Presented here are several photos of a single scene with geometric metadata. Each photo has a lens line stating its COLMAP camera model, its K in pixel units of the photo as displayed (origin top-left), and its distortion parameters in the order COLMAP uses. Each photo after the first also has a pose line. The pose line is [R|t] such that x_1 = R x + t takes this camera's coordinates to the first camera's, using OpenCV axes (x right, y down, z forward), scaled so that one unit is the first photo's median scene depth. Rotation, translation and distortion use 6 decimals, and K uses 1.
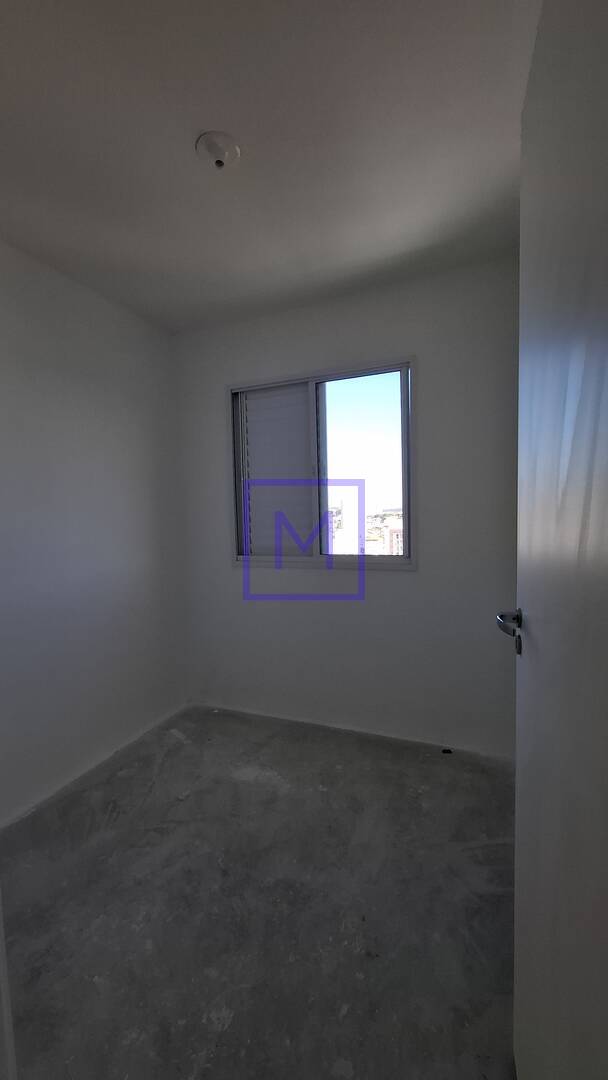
lens RADIAL K [[435.7, 0, 306.2], [0, 435.7, 538.7], [0, 0, 1]] dist [-0.005748, 0.002320]
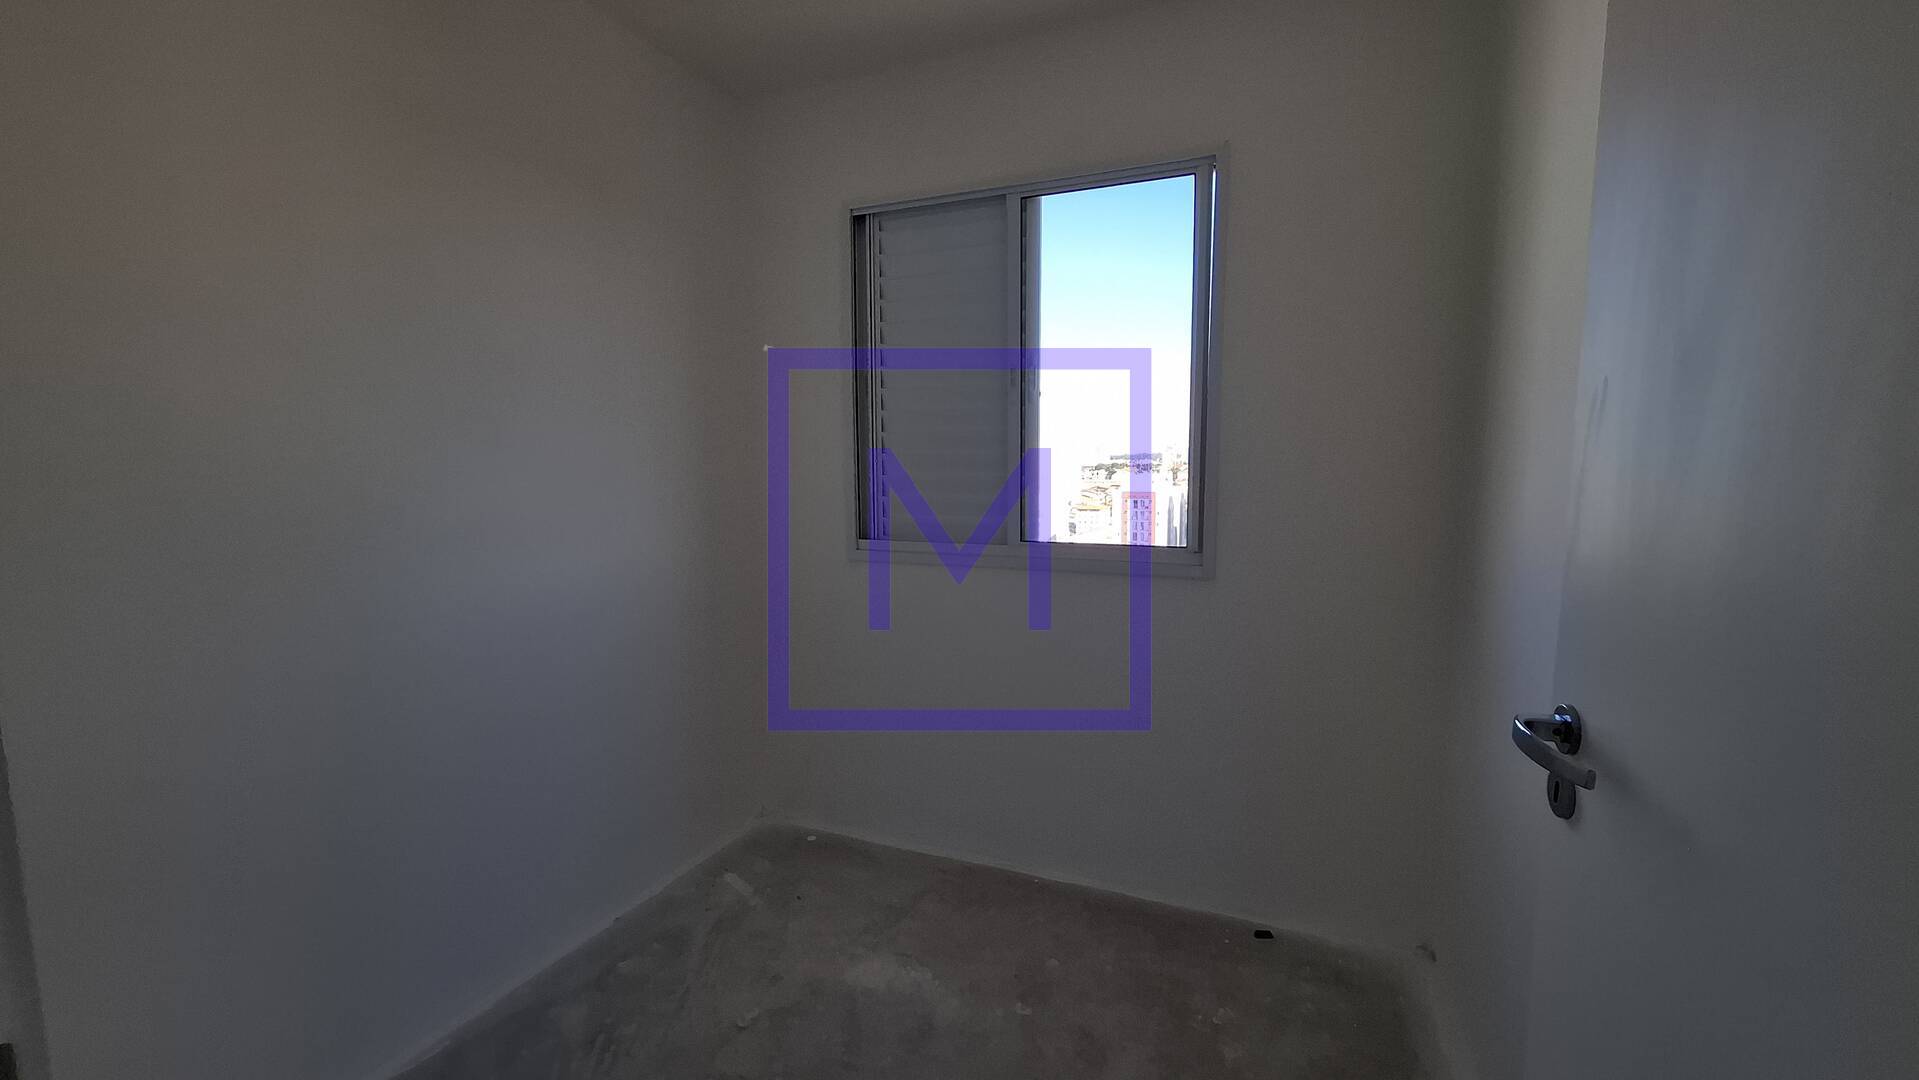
lens RADIAL K [[774.2, 0, 956.1], [0, 774.2, 539.2], [0, 0, 1]] dist [-0.005748, 0.002320]
pose [[0.999505, 0.025125, -0.018950, -0.030626], [-0.024243, 0.998674, 0.045419, -0.005880], [0.020066, -0.044938, 0.998788, 0.111980]]
